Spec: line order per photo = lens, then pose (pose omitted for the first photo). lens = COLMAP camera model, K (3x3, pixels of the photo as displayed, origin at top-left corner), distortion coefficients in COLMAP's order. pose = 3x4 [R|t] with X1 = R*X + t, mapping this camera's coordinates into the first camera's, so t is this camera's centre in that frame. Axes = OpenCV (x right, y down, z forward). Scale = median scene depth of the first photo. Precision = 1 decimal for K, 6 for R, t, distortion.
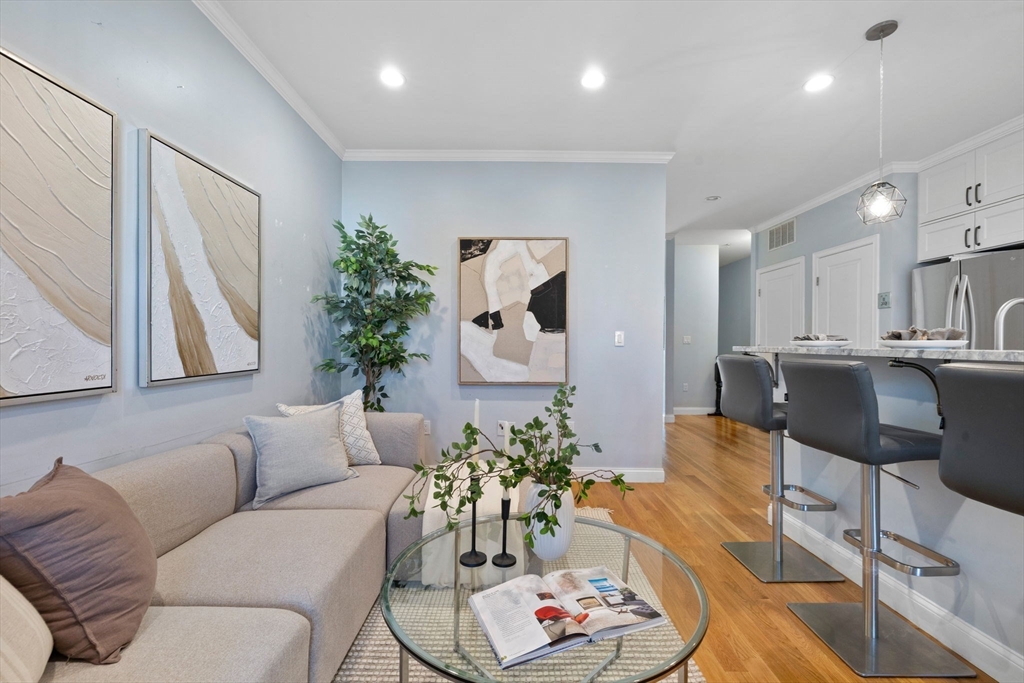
lens RADIAL K [[435.4, 0, 515.8], [0, 435.4, 344.2], [0, 0, 1]] dist [-0.001100, -0.000279]
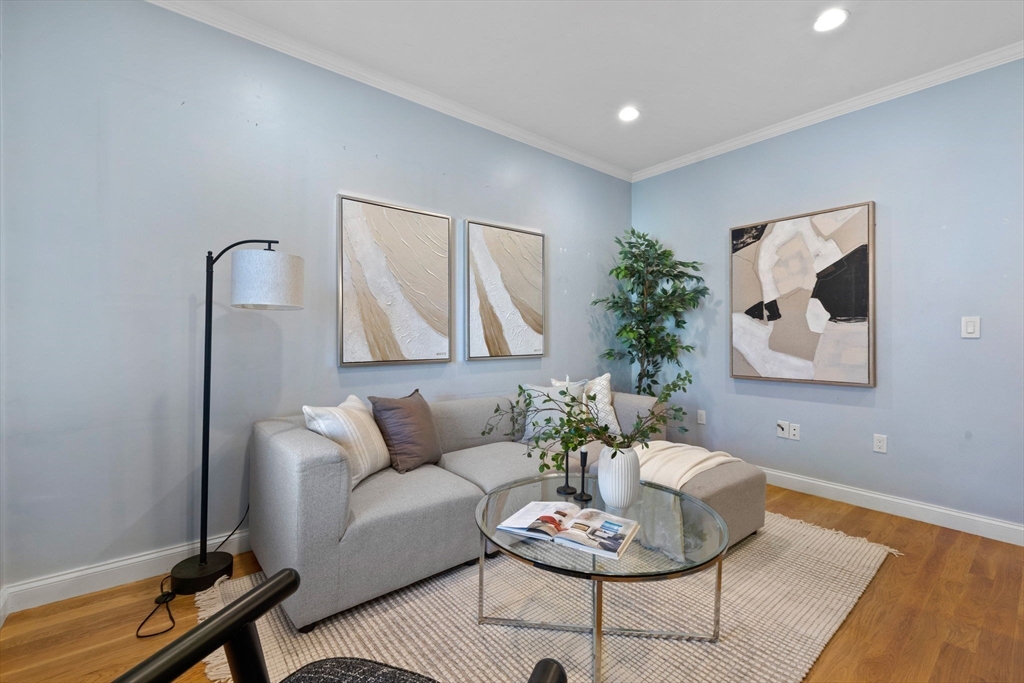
lens RADIAL K [[433.8, 0, 515.5], [0, 433.8, 338.1], [0, 0, 1]] dist [-0.001459, -0.000163]
pose [[0.638956, -0.003810, -0.769234, 0.313334], [0.002566, 0.999993, -0.002822, 0.004751], [0.769239, -0.000170, 0.638961, -0.002001]]
